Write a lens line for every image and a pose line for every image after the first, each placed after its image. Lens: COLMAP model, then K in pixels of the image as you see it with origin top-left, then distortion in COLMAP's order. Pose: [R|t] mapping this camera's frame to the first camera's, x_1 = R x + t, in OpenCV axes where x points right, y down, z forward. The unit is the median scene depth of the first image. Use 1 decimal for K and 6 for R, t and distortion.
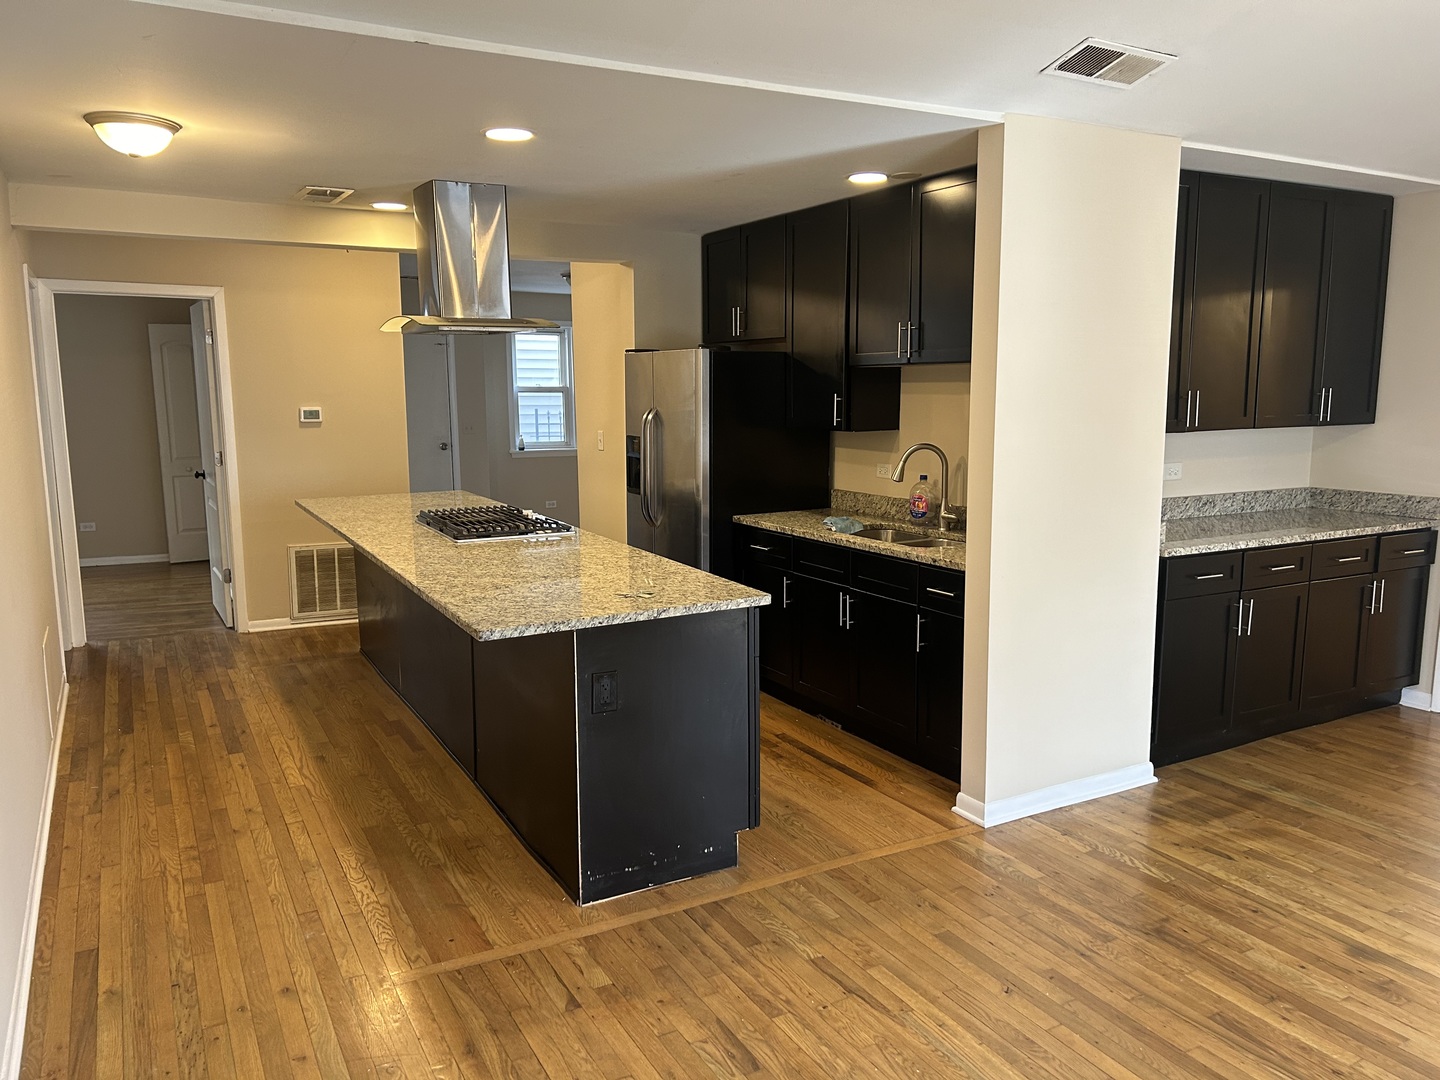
lens RADIAL K [[1075.1, 0, 724.7], [0, 1075.1, 536.7], [0, 0, 1]] dist [0.045247, -0.018245]
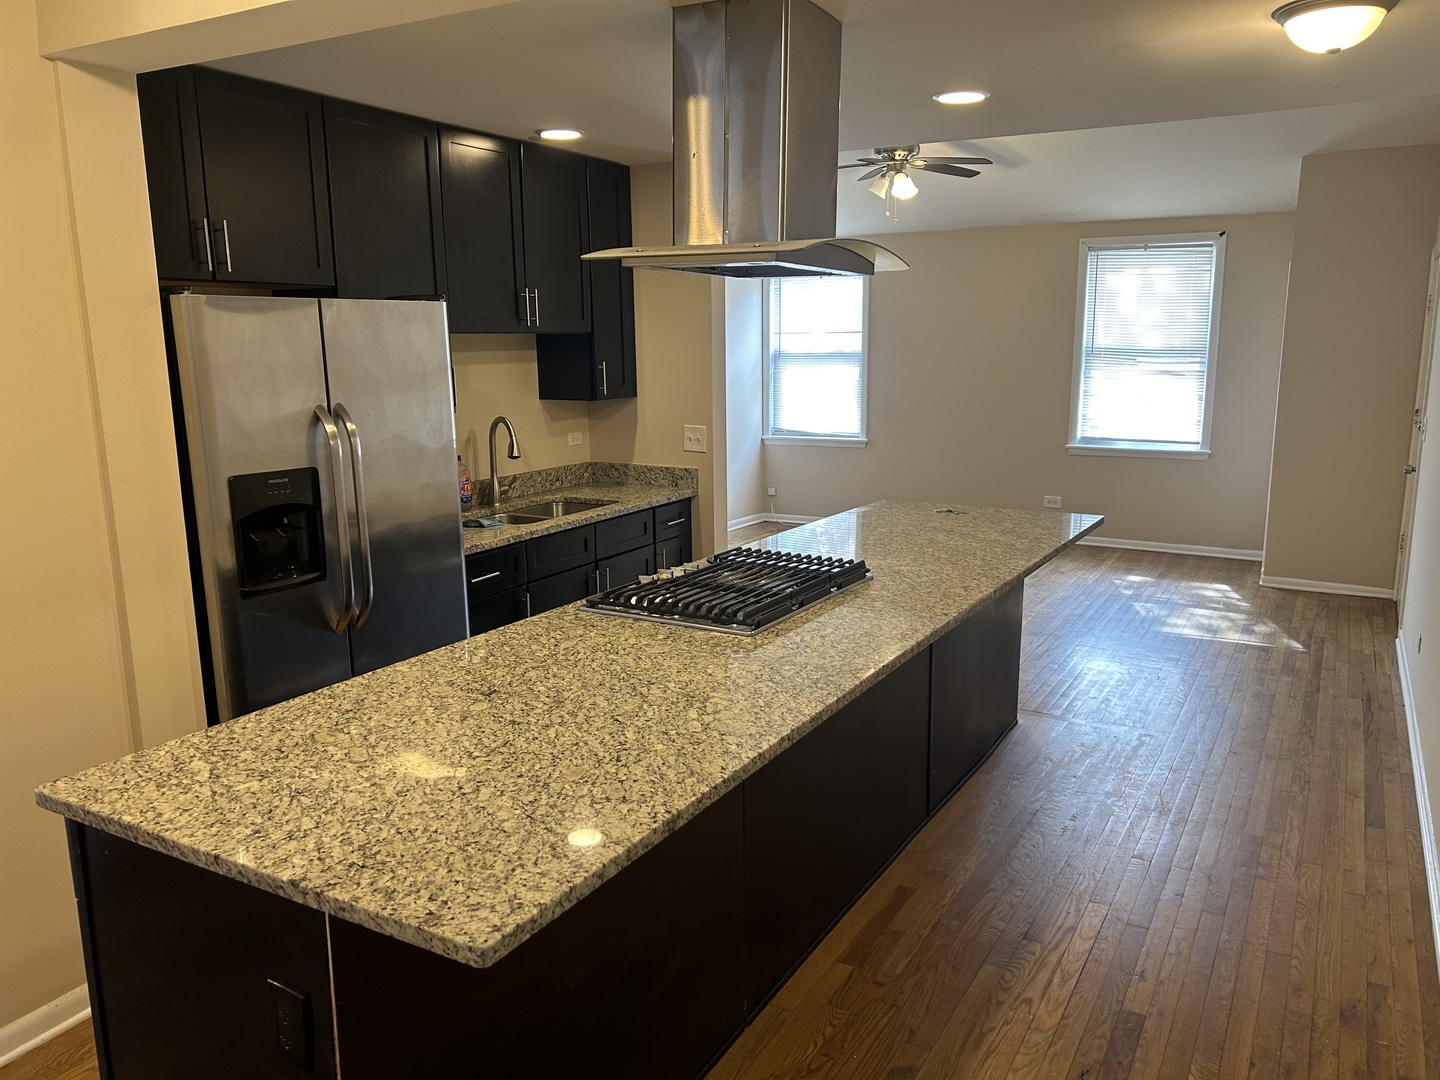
lens RADIAL K [[1075.1, 0, 723.6], [0, 1075.1, 545.3], [0, 0, 1]] dist [0.045247, -0.018245]
pose [[-0.514153, -0.152822, 0.843974, -0.891688], [0.141746, 0.955328, 0.259338, -0.239891], [-0.845905, 0.252969, -0.469522, 1.578950]]
